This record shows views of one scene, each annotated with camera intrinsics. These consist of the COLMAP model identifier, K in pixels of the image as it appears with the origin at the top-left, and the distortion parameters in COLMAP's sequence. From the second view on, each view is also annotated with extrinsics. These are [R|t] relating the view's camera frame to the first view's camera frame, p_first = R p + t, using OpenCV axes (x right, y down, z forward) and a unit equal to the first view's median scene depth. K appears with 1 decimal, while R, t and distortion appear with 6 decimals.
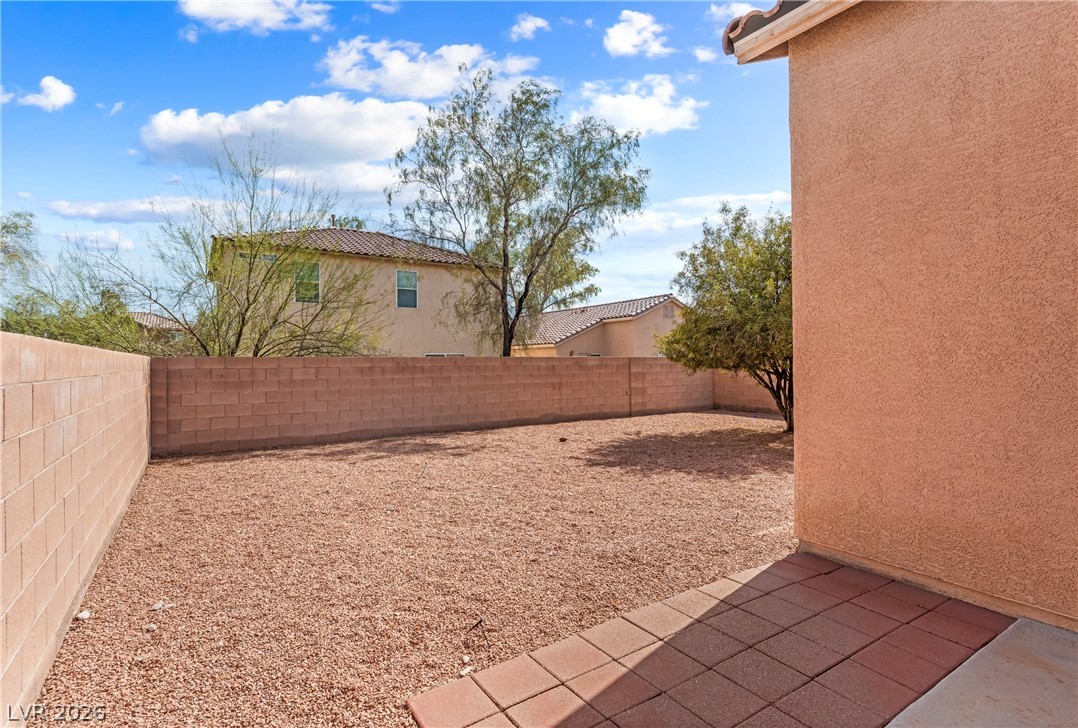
lens RADIAL K [[528.3, 0, 539.0], [0, 528.3, 364.0], [0, 0, 1]] dist [0.002130, 0.000373]
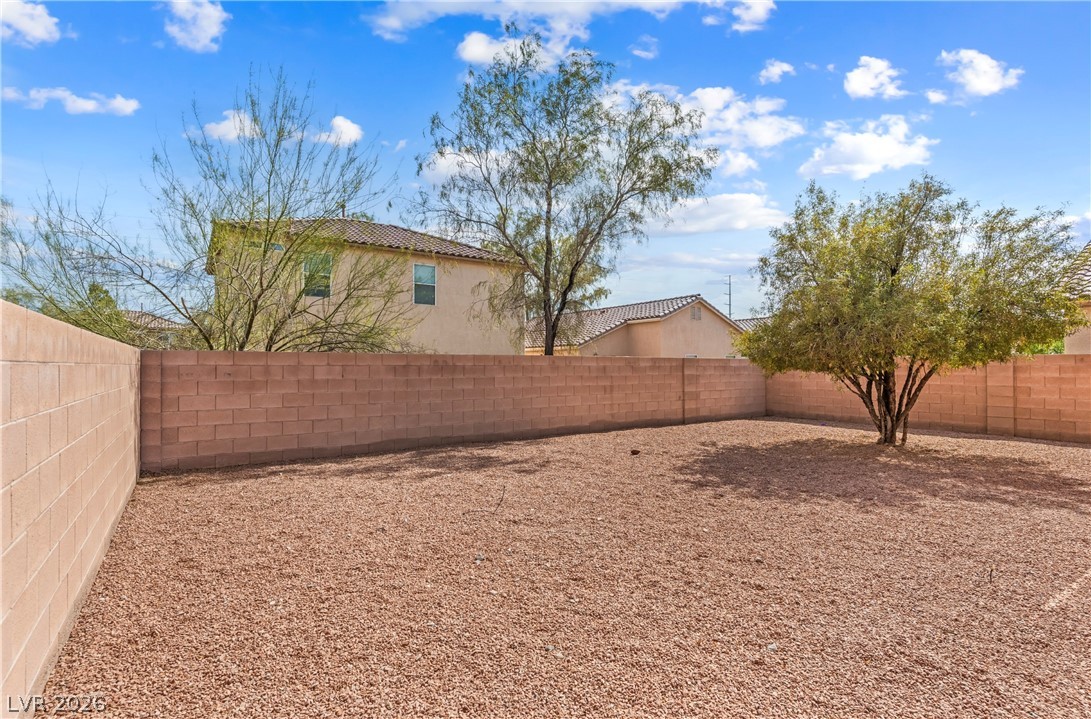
lens RADIAL K [[512.1, 0, 546.3], [0, 512.1, 362.3], [0, 0, 1]] dist [0.000295, 0.000295]
pose [[0.999288, 0.008523, 0.036742, -0.121481], [-0.008055, 0.999885, -0.012848, 0.009300], [-0.036847, 0.012543, 0.999242, 0.164475]]
